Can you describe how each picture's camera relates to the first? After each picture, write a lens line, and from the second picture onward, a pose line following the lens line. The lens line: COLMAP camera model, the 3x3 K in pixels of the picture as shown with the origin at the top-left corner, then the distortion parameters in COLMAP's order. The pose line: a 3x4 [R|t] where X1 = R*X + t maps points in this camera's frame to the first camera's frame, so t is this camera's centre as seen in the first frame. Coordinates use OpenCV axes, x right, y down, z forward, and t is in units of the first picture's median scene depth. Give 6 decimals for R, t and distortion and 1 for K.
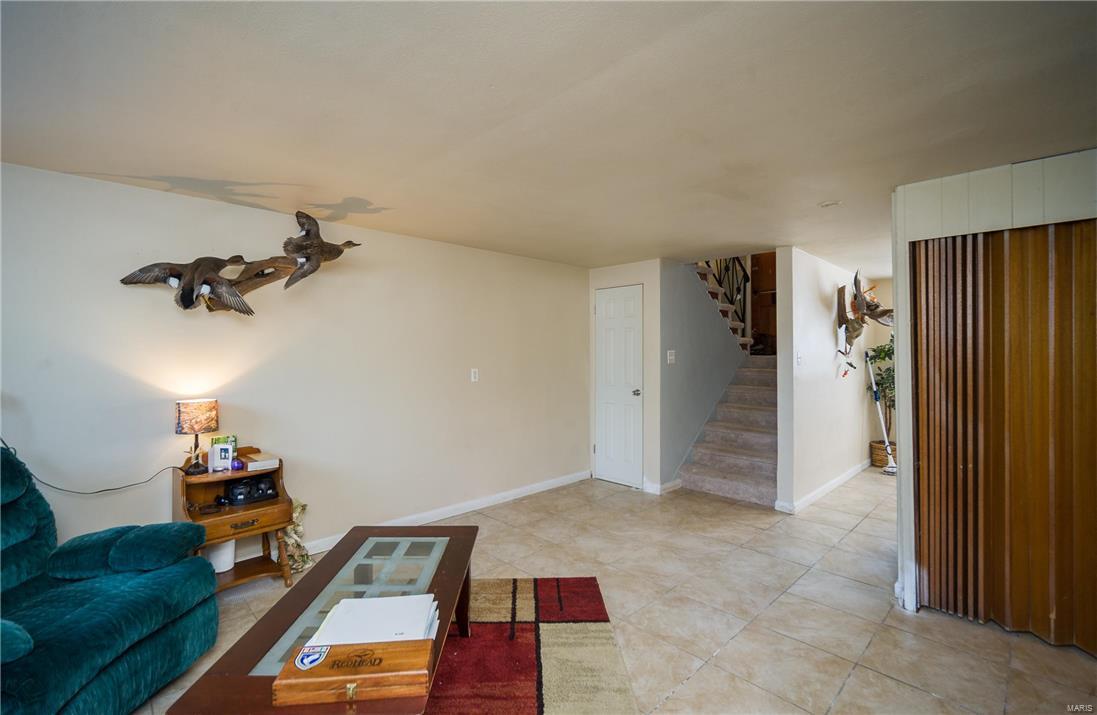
lens RADIAL K [[463.2, 0, 549.2], [0, 463.2, 355.4], [0, 0, 1]] dist [0.000218, 0.000057]
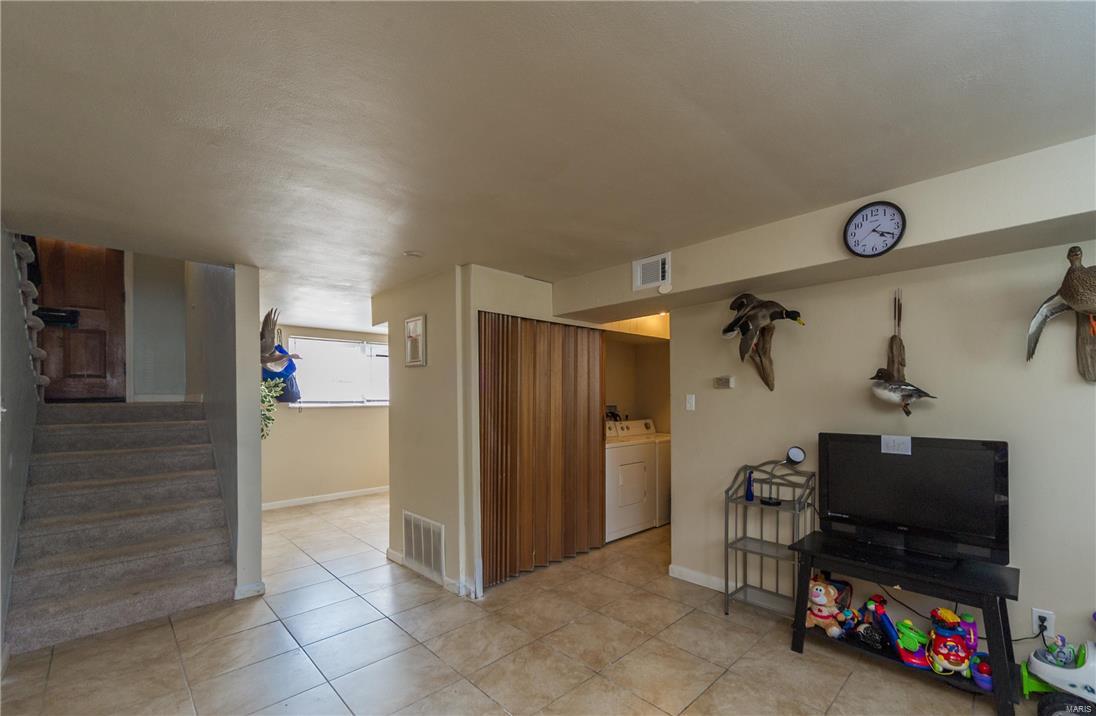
lens RADIAL K [[464.3, 0, 581.1], [0, 464.3, 394.8], [0, 0, 1]] dist [0.001024, 0.000031]
pose [[-0.036800, 0.003331, 0.999317, -0.530696], [0.005230, 0.999981, -0.003140, -0.004548], [-0.999309, 0.005110, -0.036817, 0.785404]]
